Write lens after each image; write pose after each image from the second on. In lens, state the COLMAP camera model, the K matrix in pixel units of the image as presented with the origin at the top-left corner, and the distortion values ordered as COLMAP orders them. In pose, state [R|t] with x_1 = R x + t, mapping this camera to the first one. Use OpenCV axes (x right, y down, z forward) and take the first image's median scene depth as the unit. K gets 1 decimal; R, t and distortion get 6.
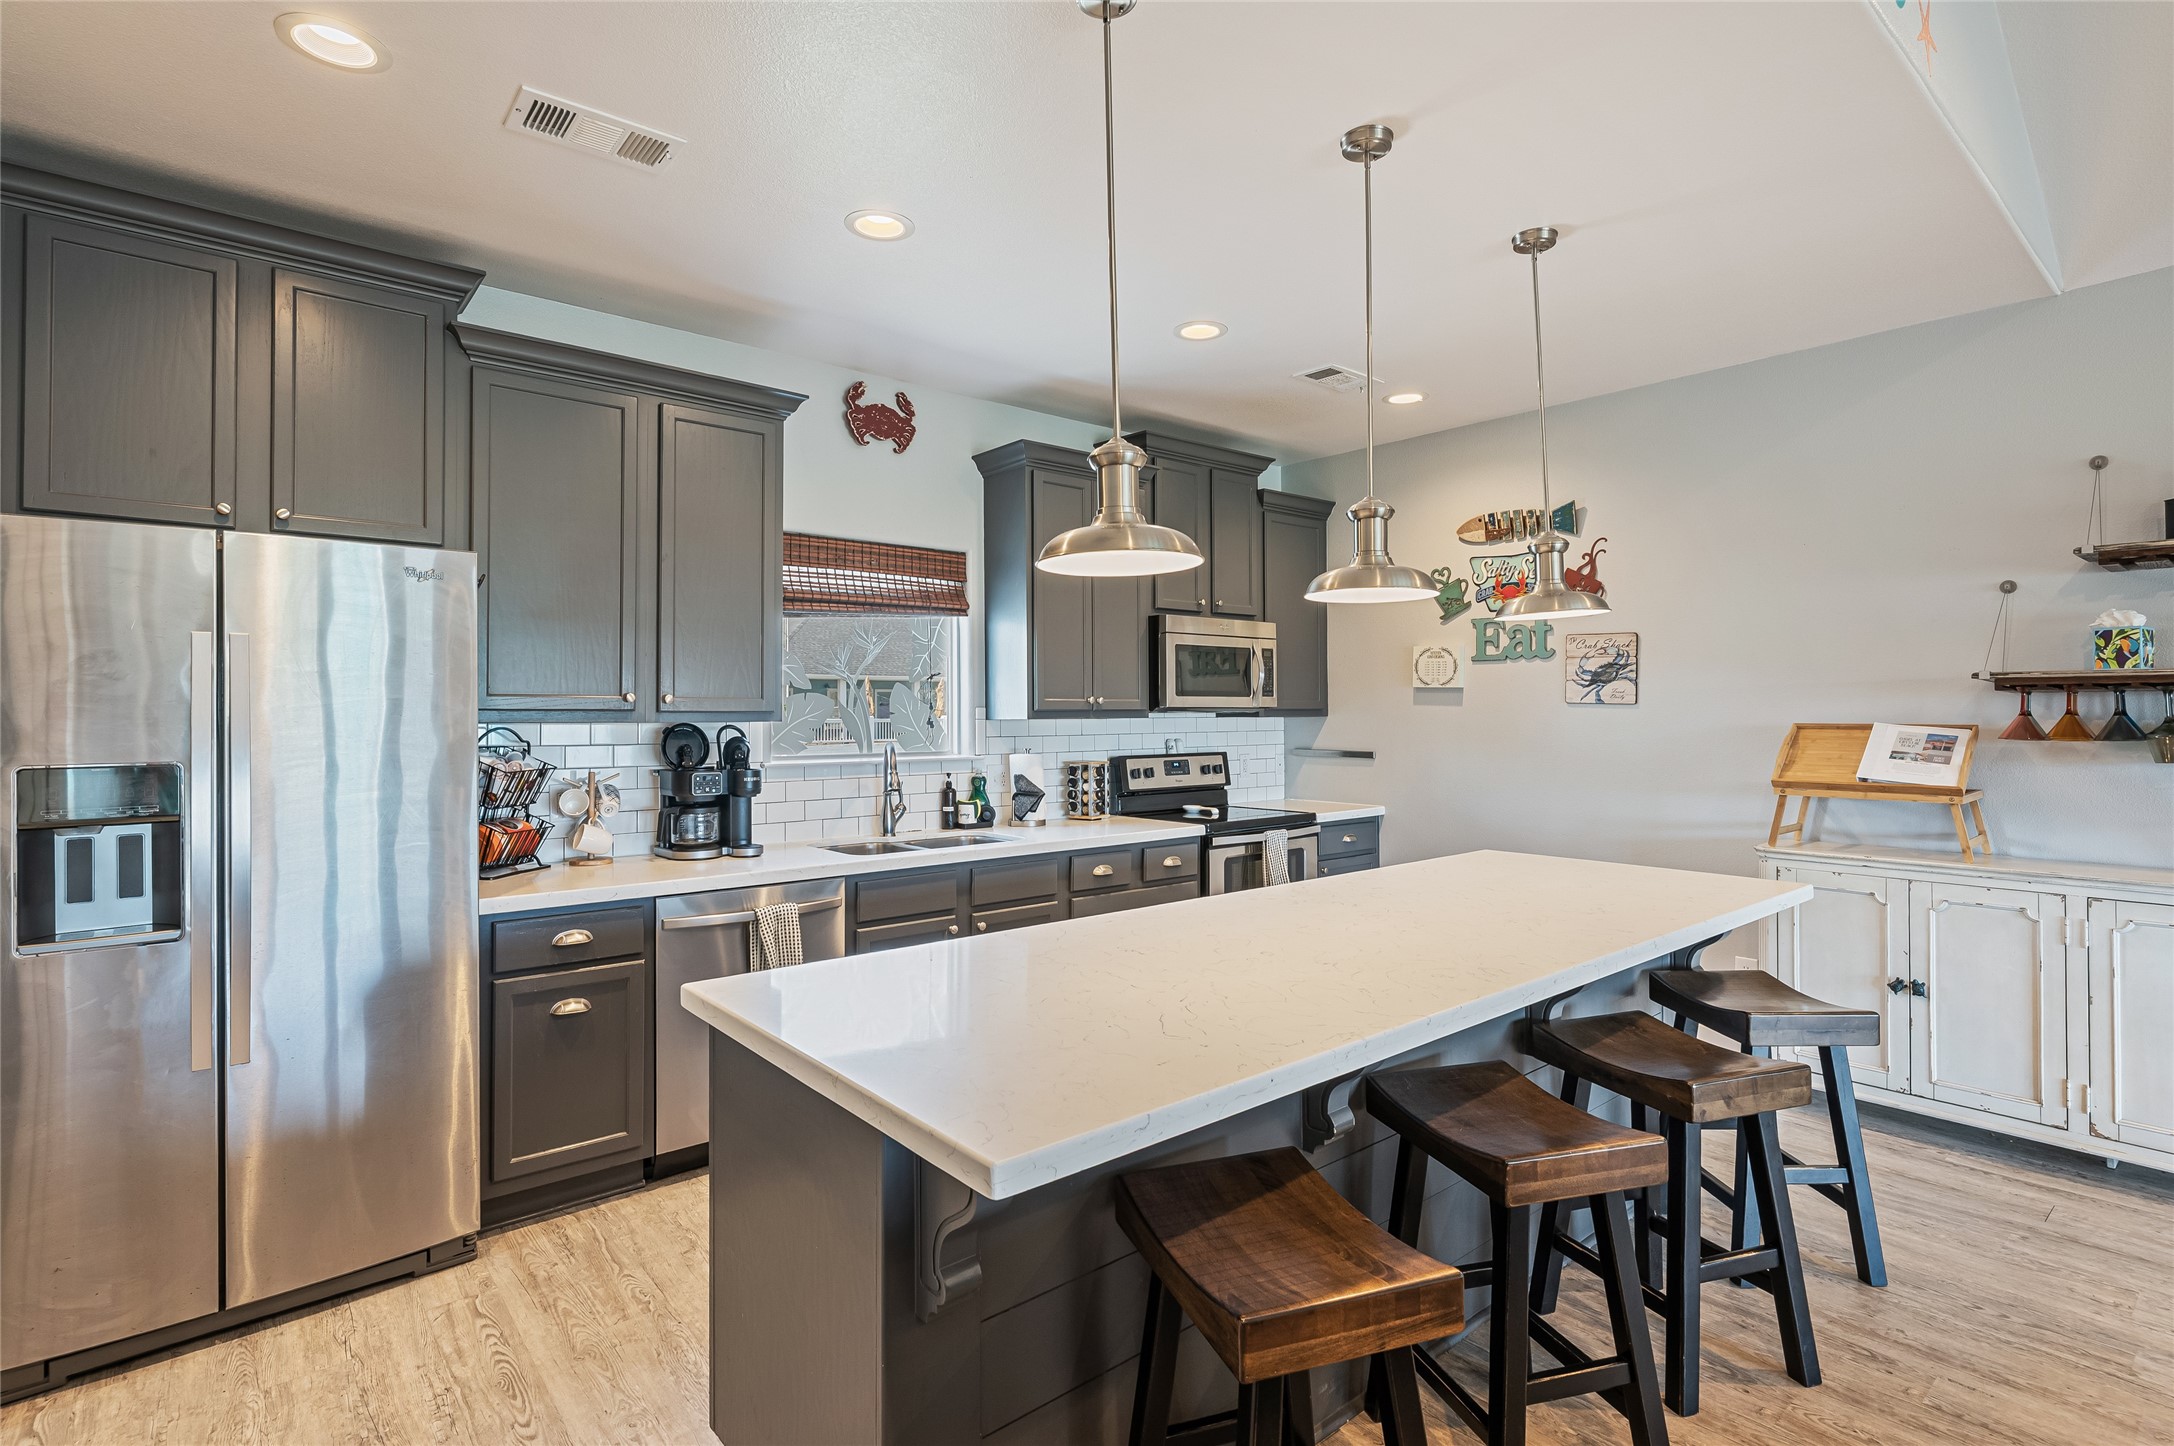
lens RADIAL K [[1035.4, 0, 1085.6], [0, 1035.4, 713.0], [0, 0, 1]] dist [-0.001973, -0.000010]
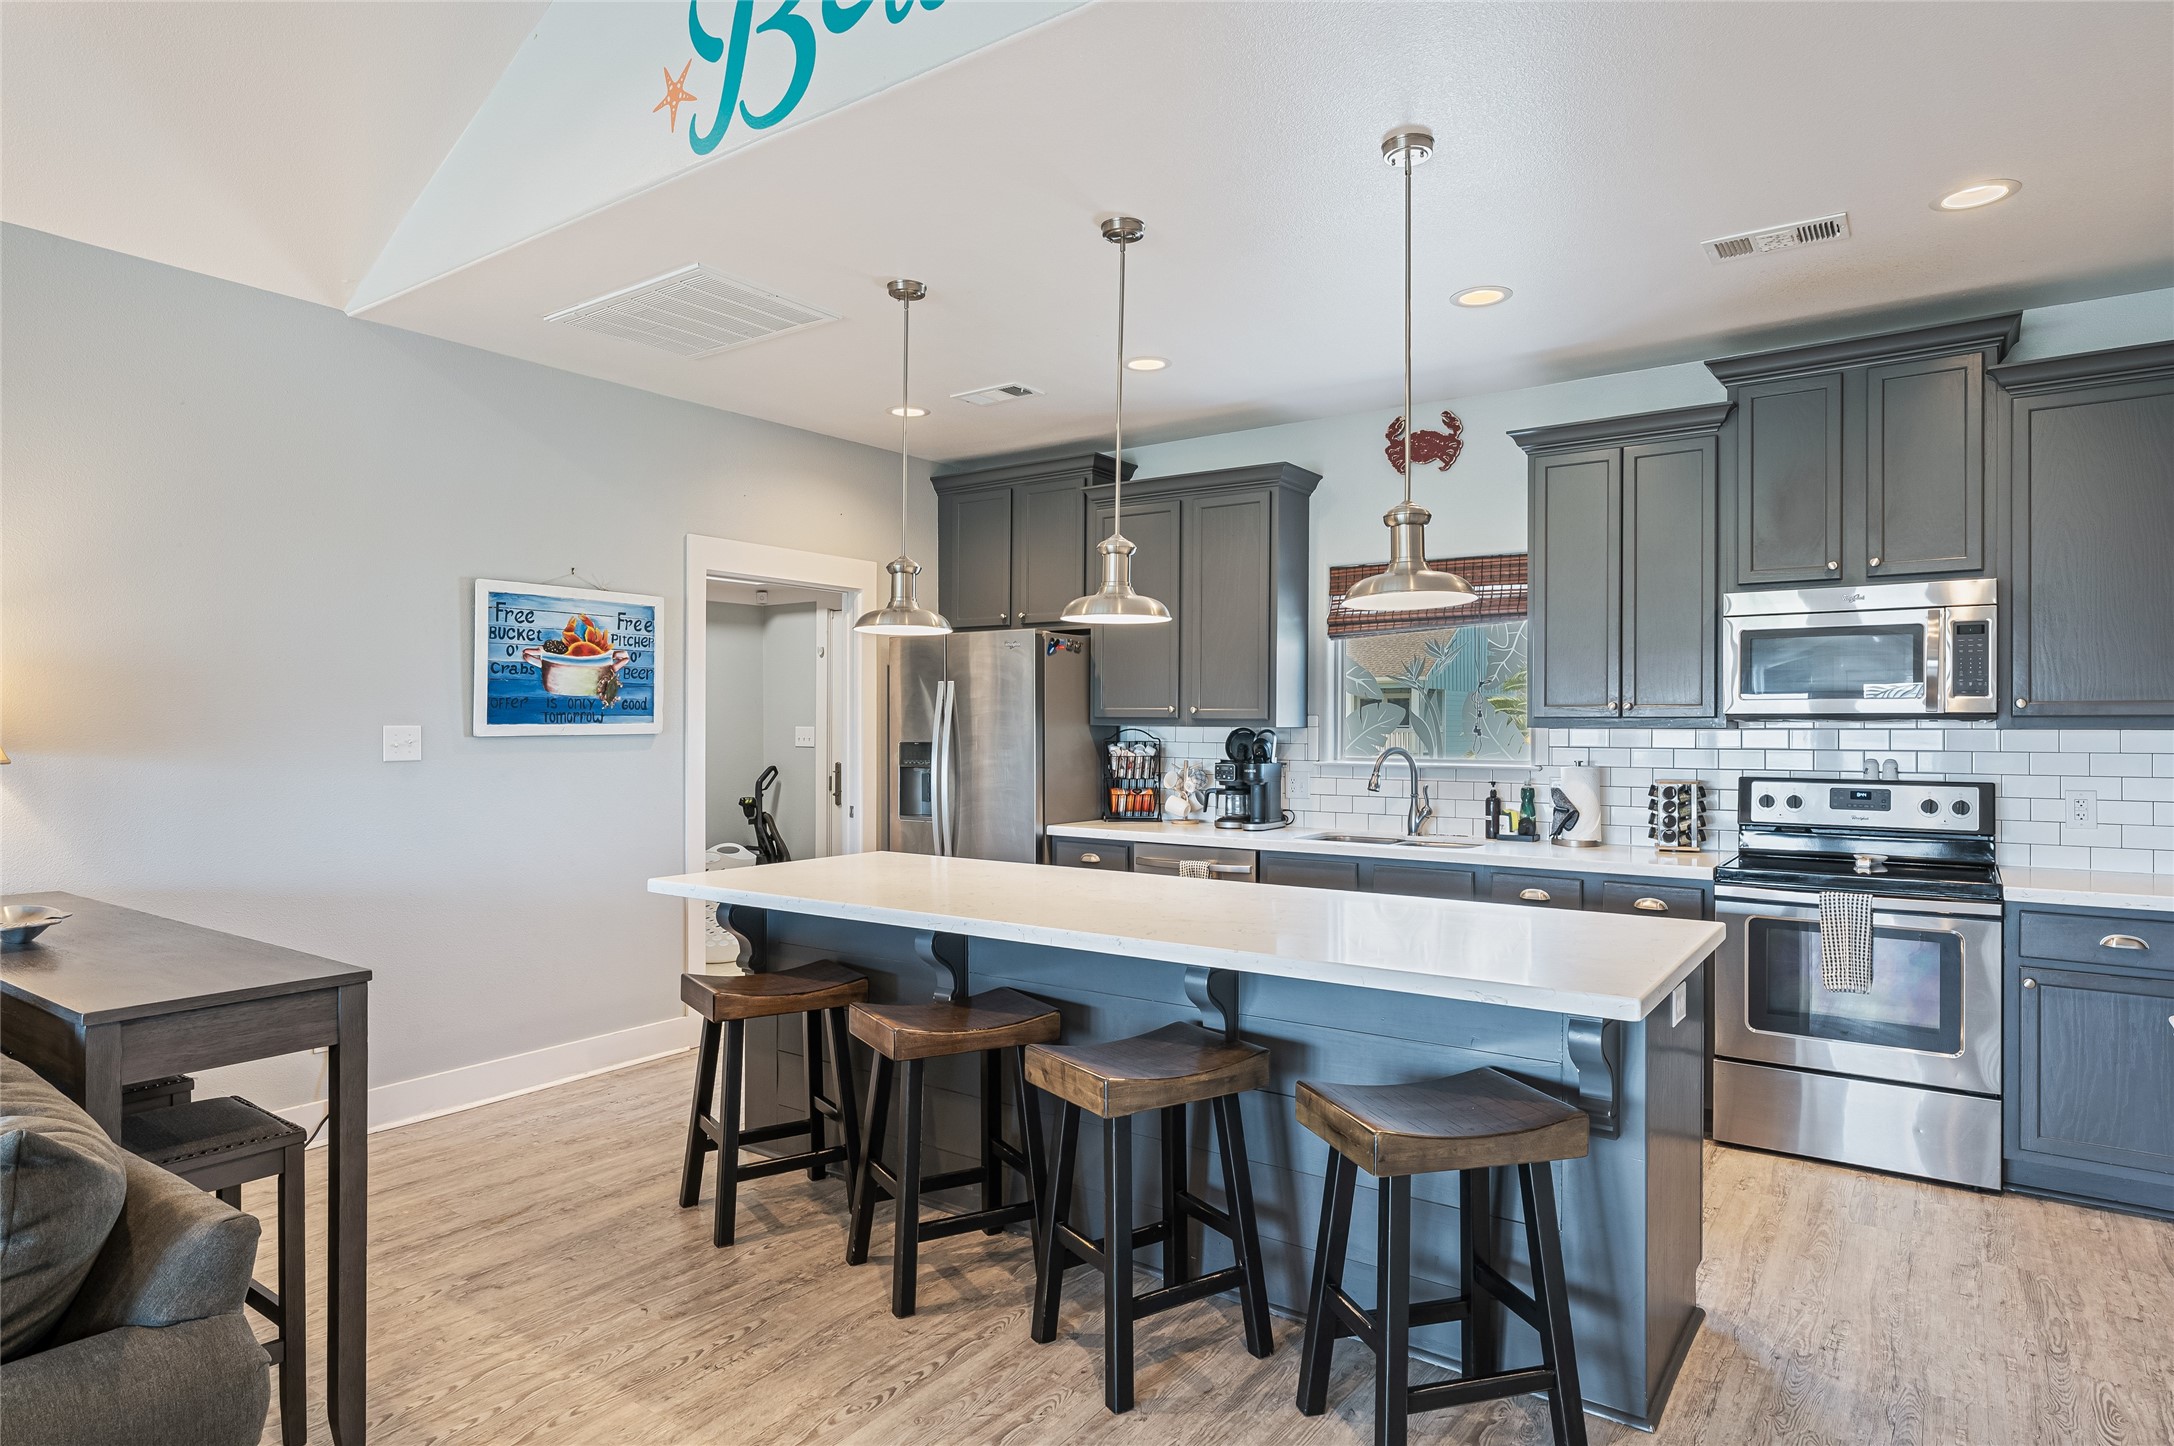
lens RADIAL K [[1226.4, 0, 1083.5], [0, 1226.4, 721.4], [0, 0, 1]] dist [0.005197, 0.000541]
pose [[0.251280, 0.002047, -0.967912, 0.864148], [-0.002360, 0.999996, 0.001502, -0.000109], [0.967912, 0.001907, 0.251284, 0.318231]]
